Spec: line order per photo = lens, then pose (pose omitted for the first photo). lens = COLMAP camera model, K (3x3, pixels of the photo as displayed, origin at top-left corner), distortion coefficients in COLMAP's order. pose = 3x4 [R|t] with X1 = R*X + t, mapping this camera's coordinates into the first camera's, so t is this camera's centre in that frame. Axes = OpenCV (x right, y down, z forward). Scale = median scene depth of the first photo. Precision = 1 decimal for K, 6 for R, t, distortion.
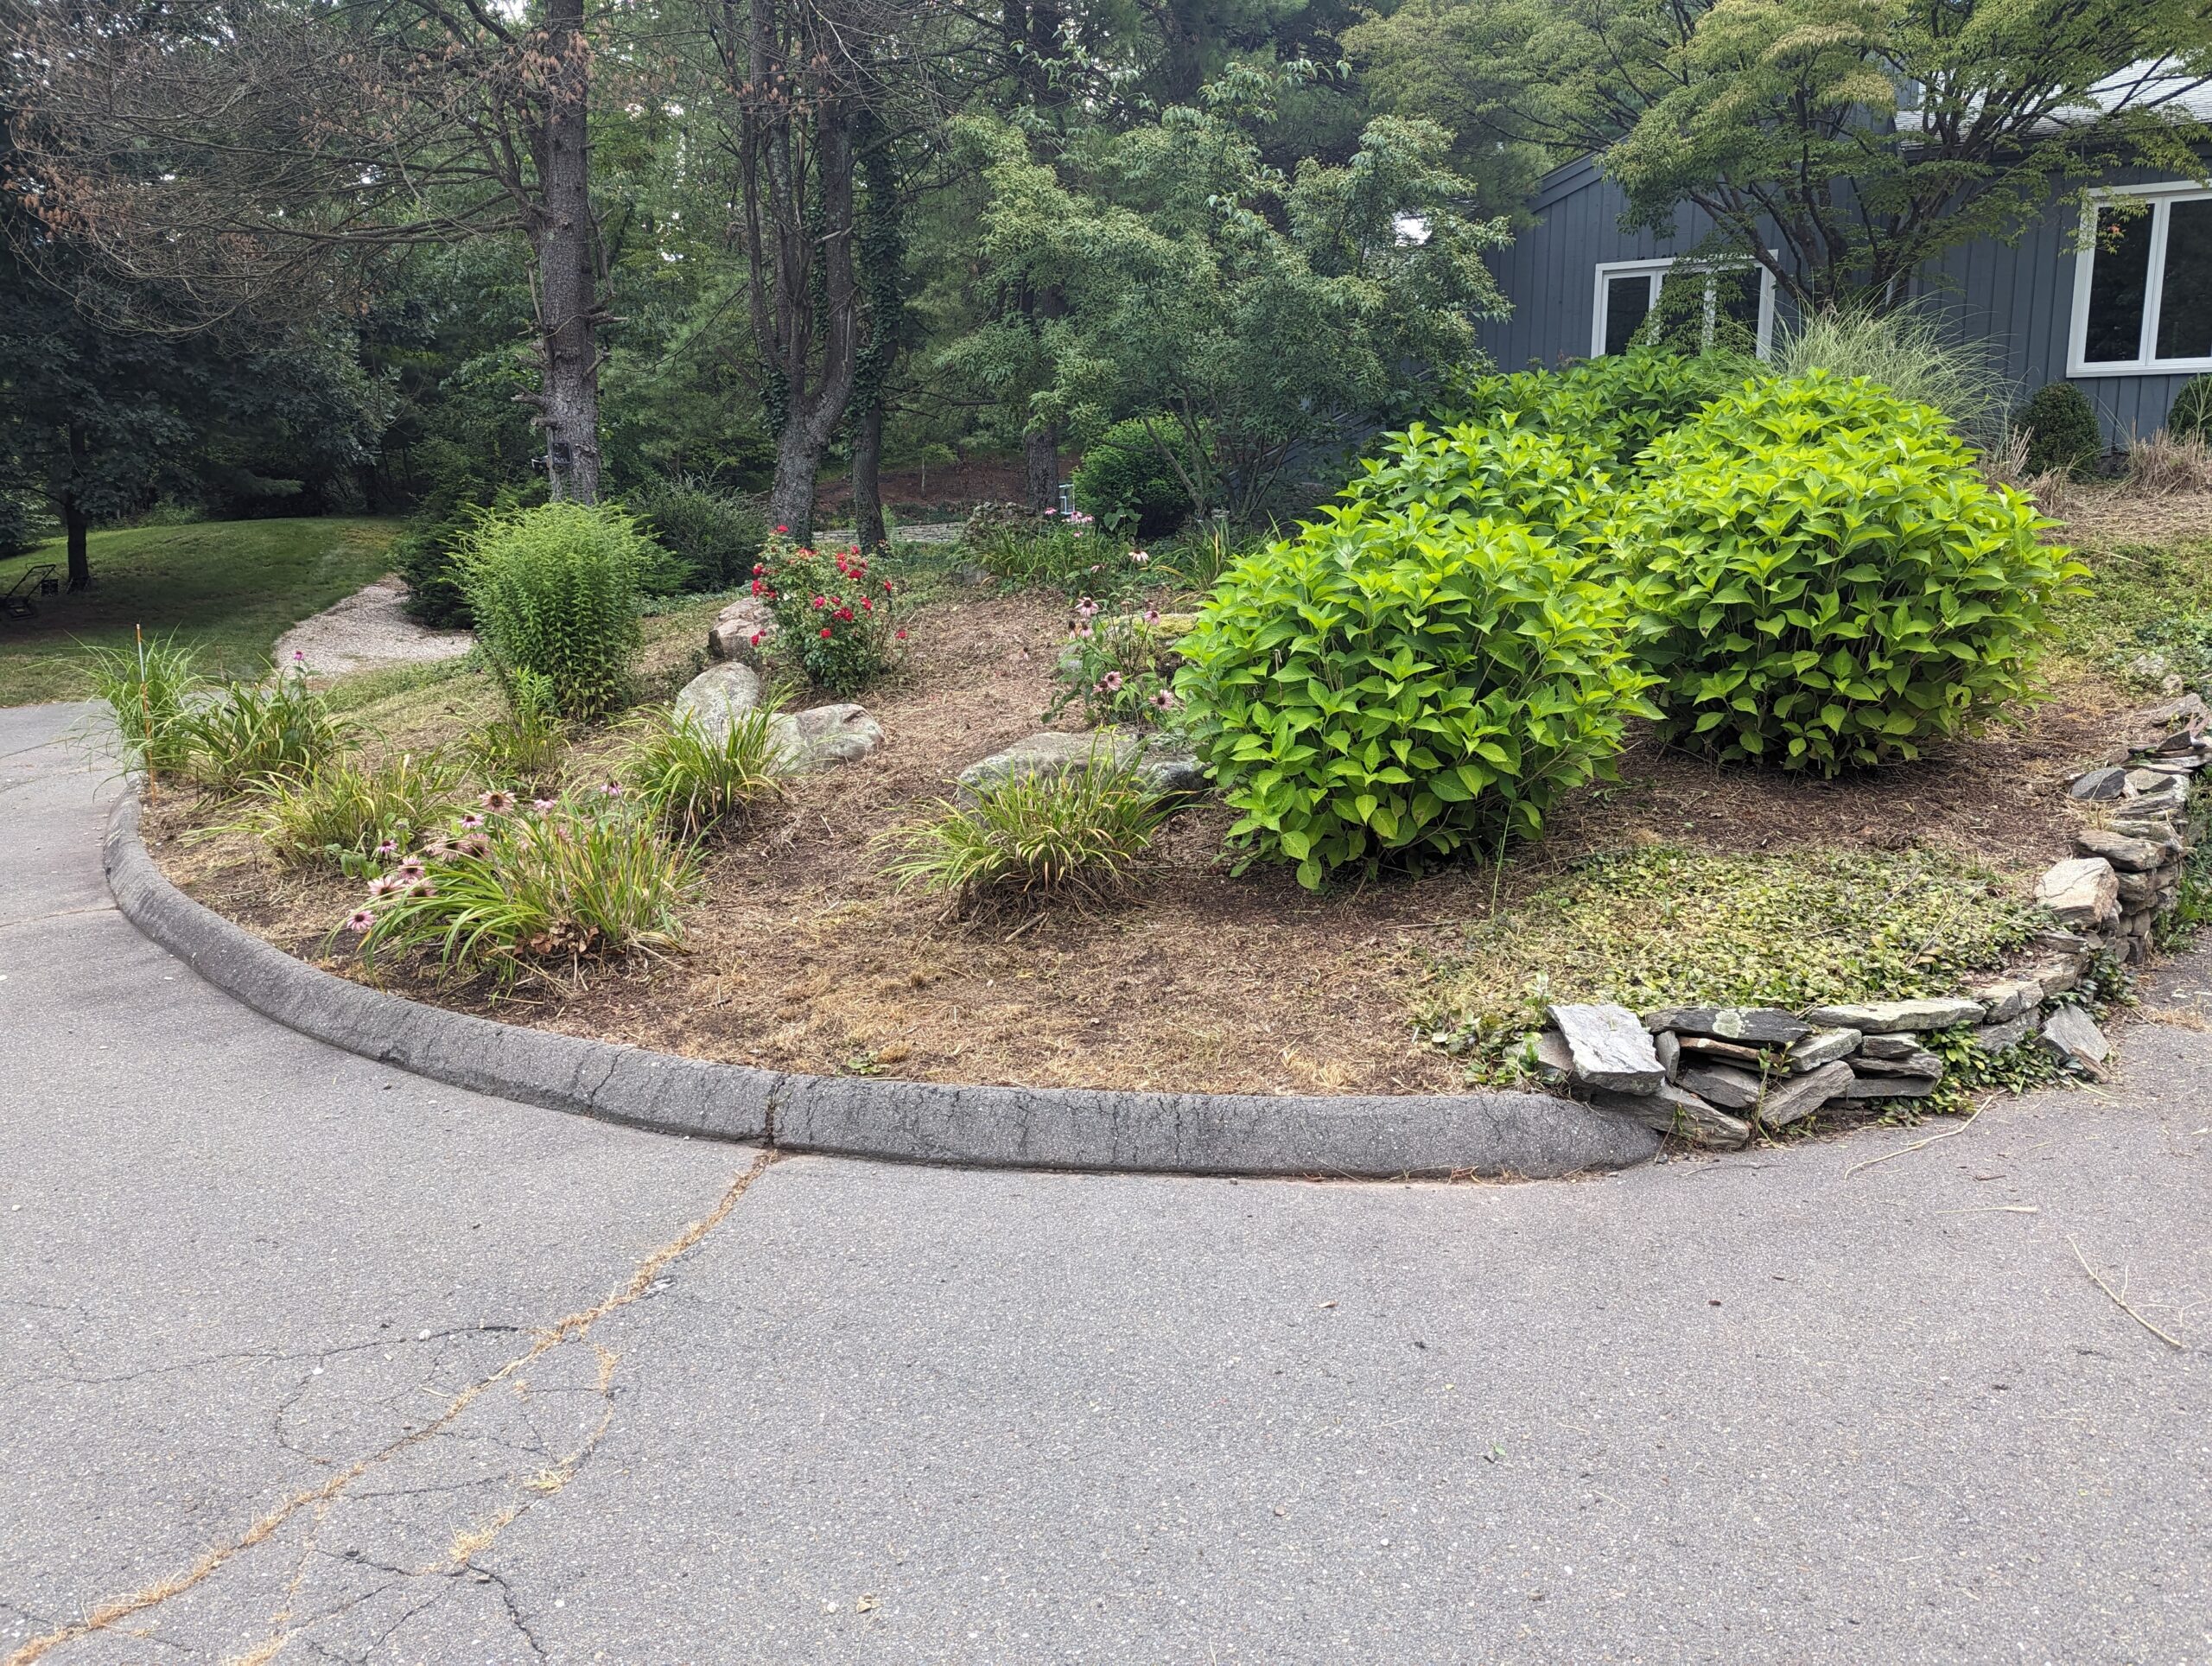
lens RADIAL K [[1515.8, 0, 1092.1], [0, 1515.8, 800.6], [0, 0, 1]] dist [0.067981, -0.065180]
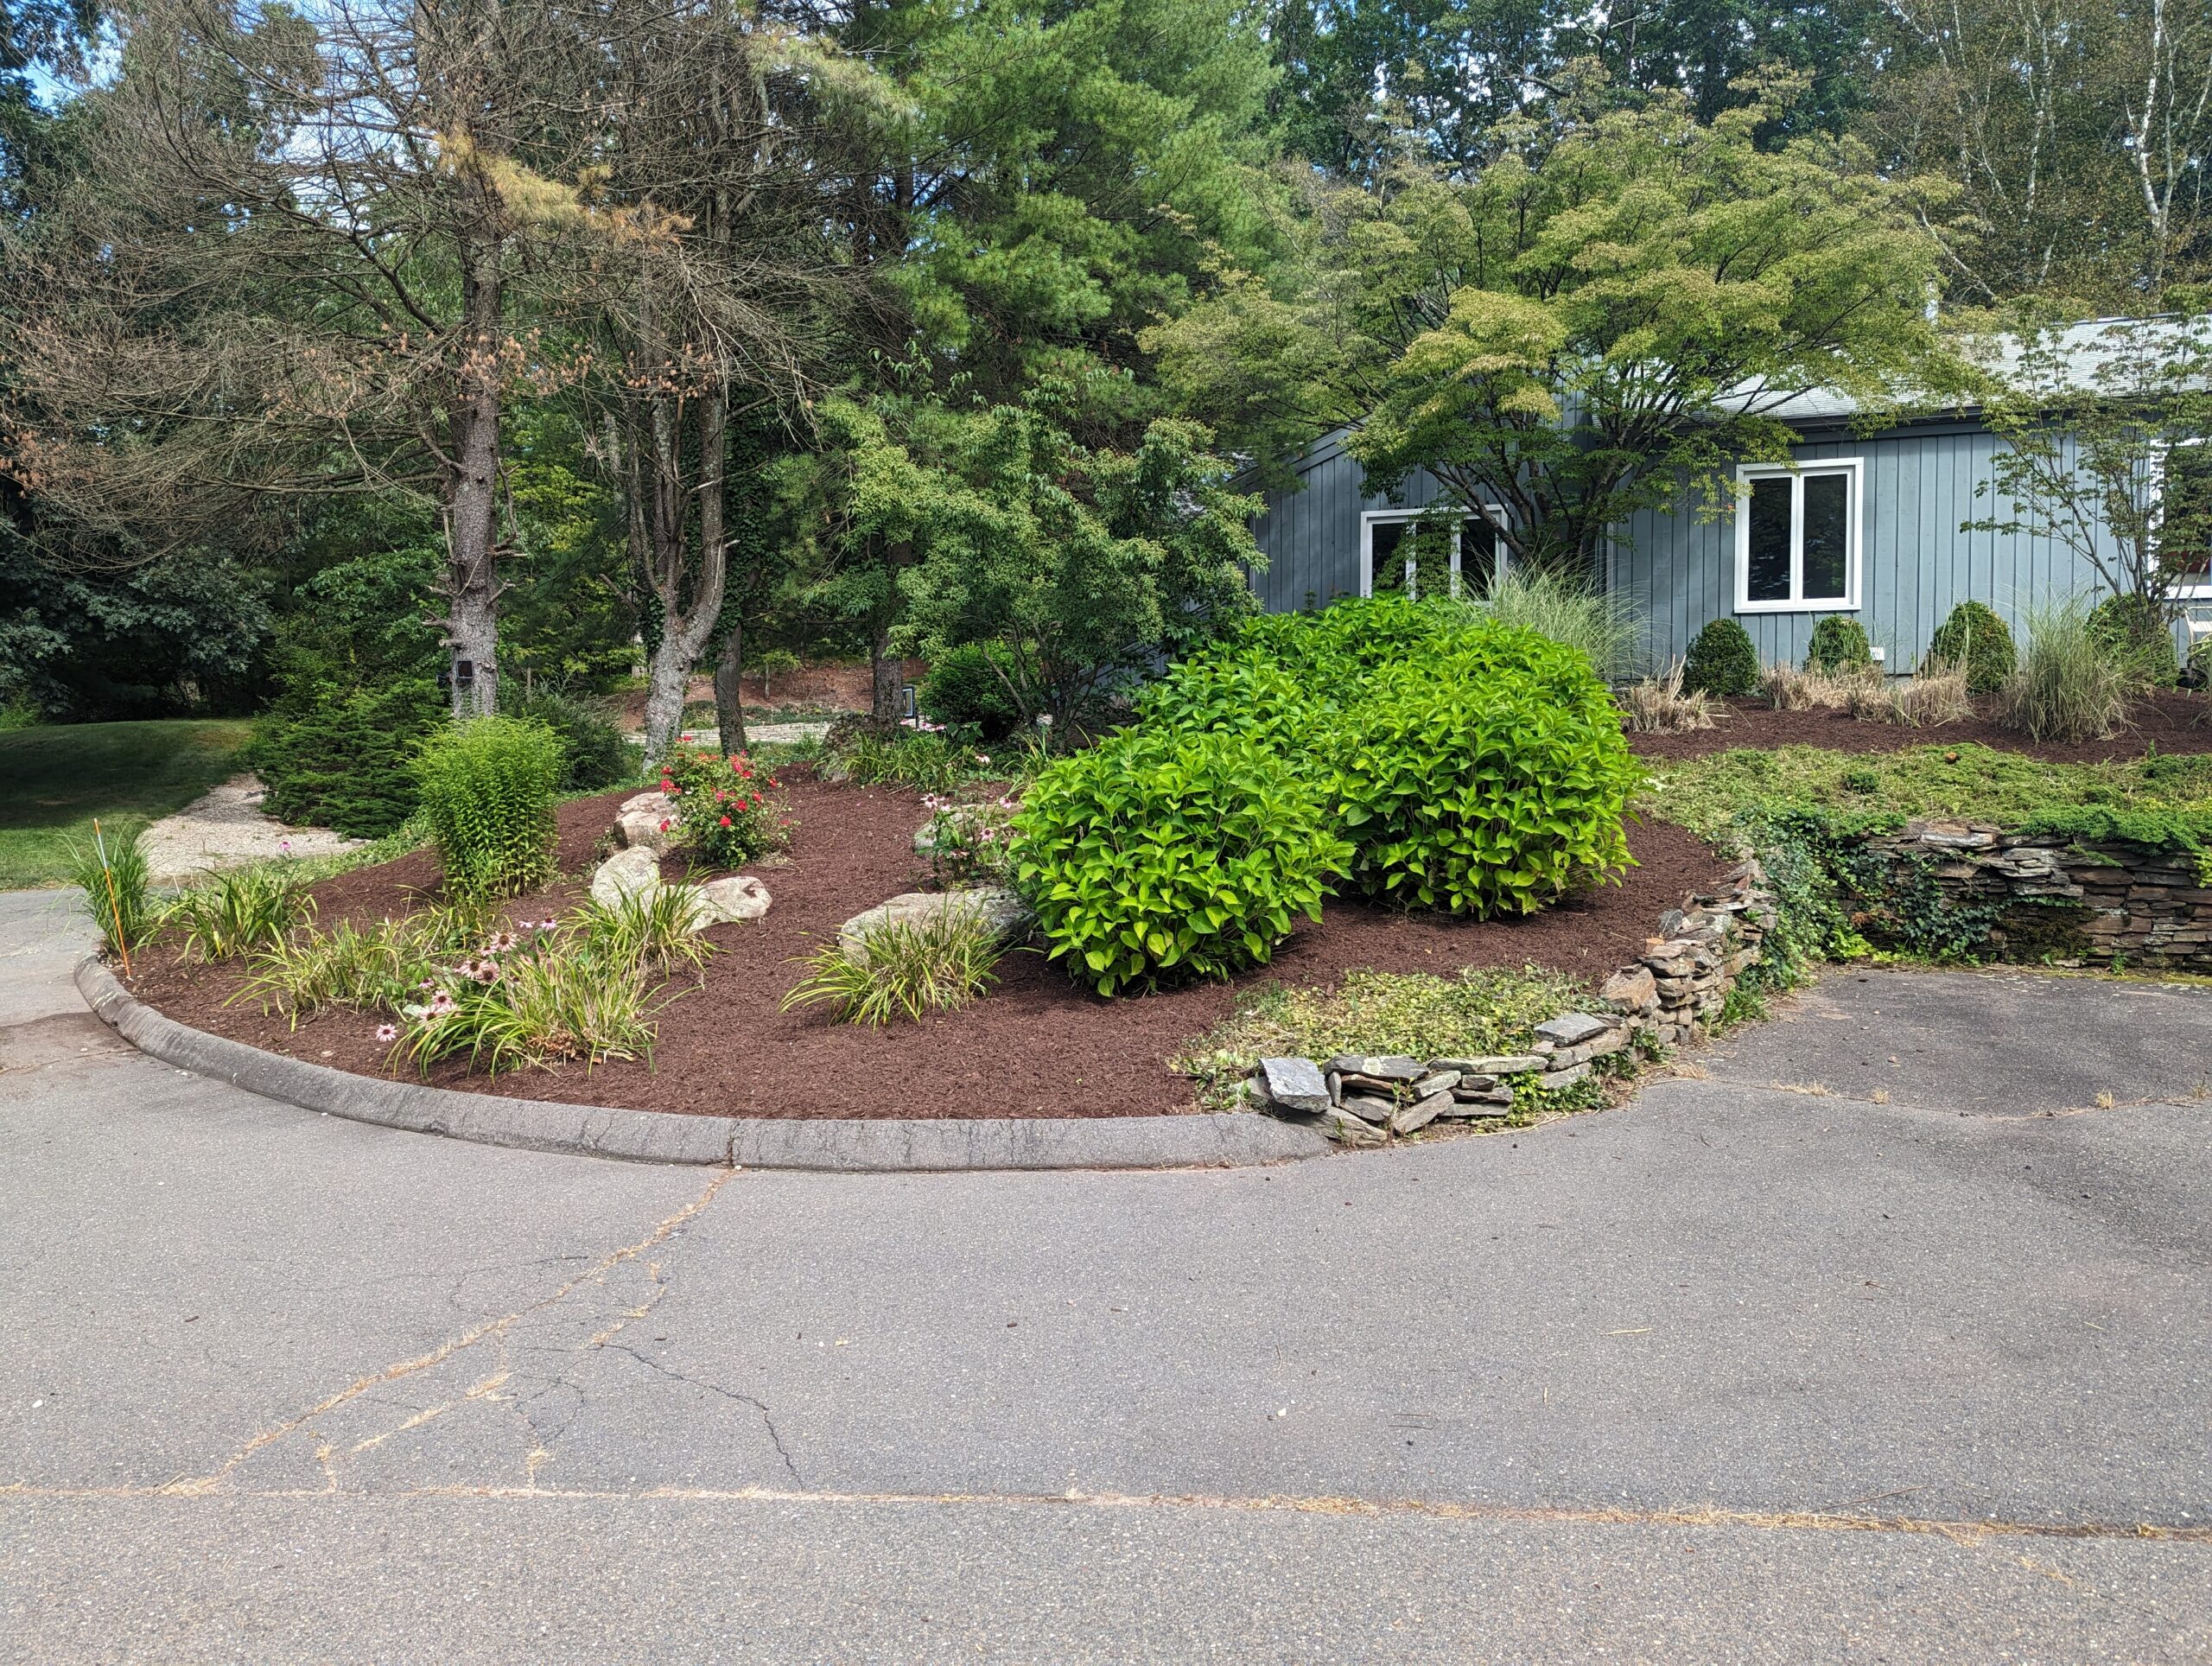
lens RADIAL K [[1524.9, 0, 1034.6], [0, 1524.9, 794.6], [0, 0, 1]] dist [0.004692, -0.001058]
pose [[0.997416, -0.003691, 0.071744, -0.020496], [0.013134, 0.991216, -0.131598, 0.055425], [-0.070628, 0.132200, 0.988704, -0.386364]]
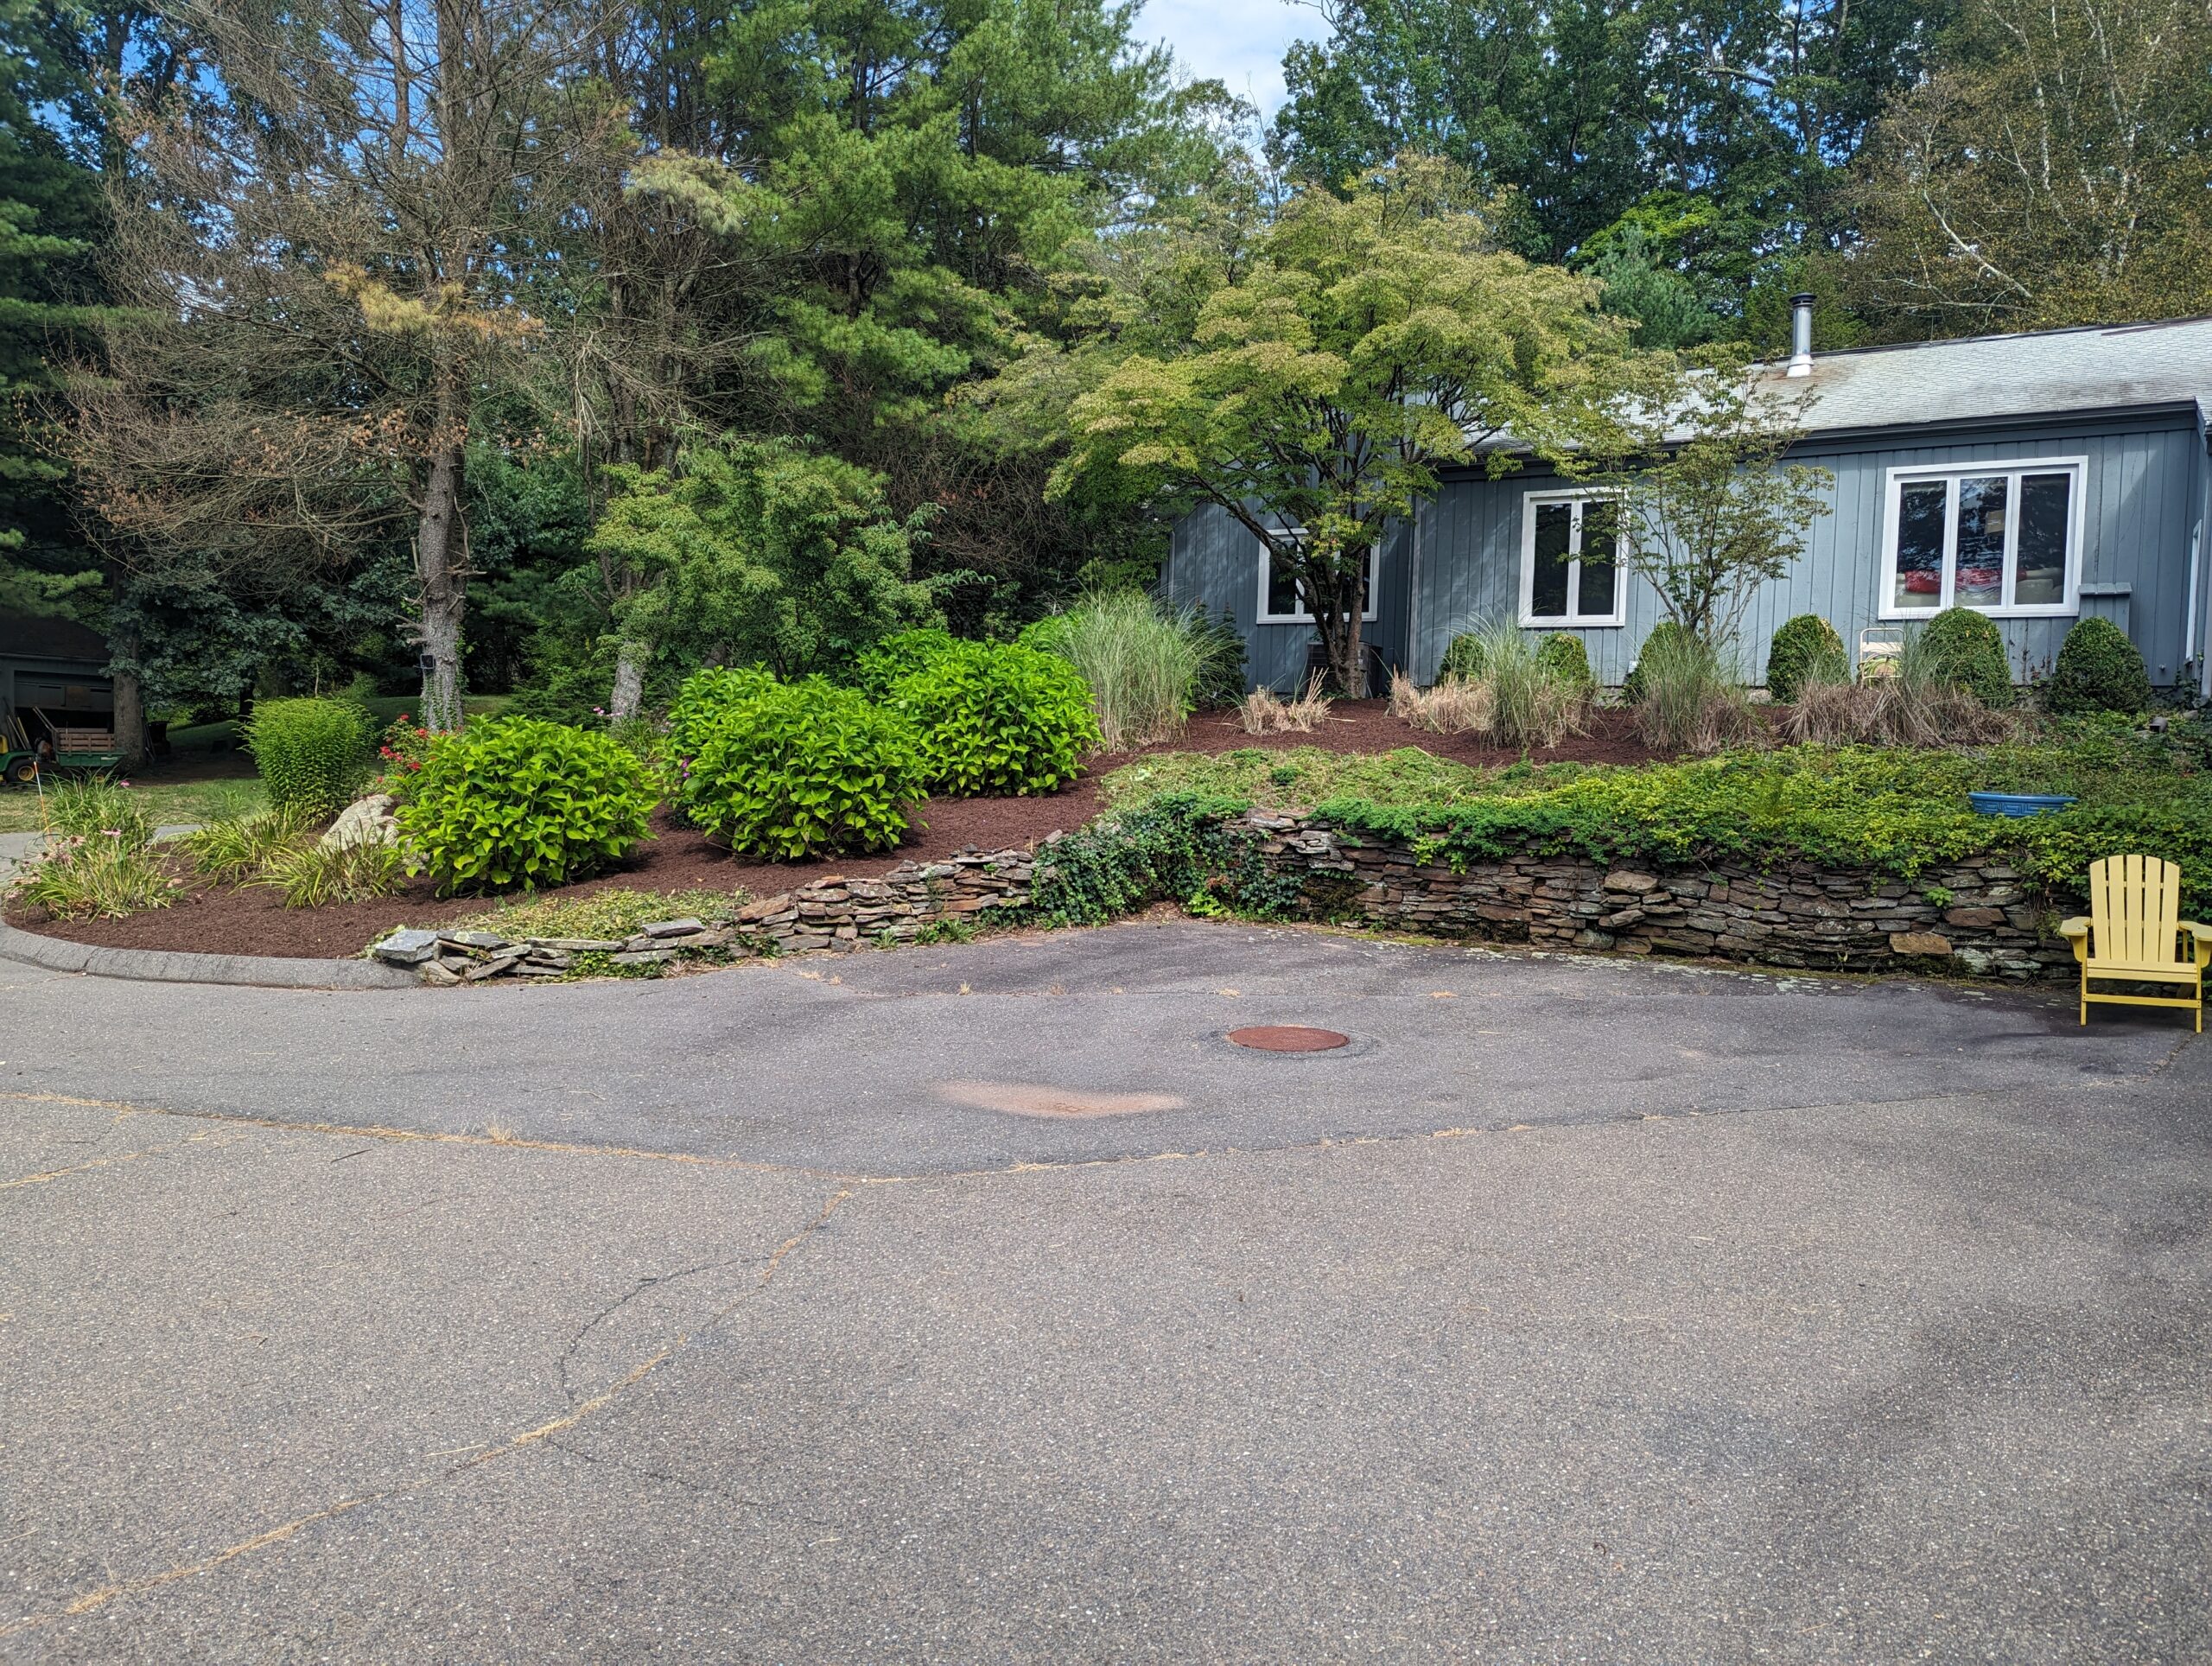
lens RADIAL K [[1471.8, 0, 1106.0], [0, 1471.8, 833.0], [0, 0, 1]] dist [0.030586, -0.033517]
pose [[0.991459, 0.032567, -0.126285, 1.272628], [-0.044600, 0.994605, -0.093656, 0.117554], [0.122553, 0.098489, 0.987563, -0.863914]]
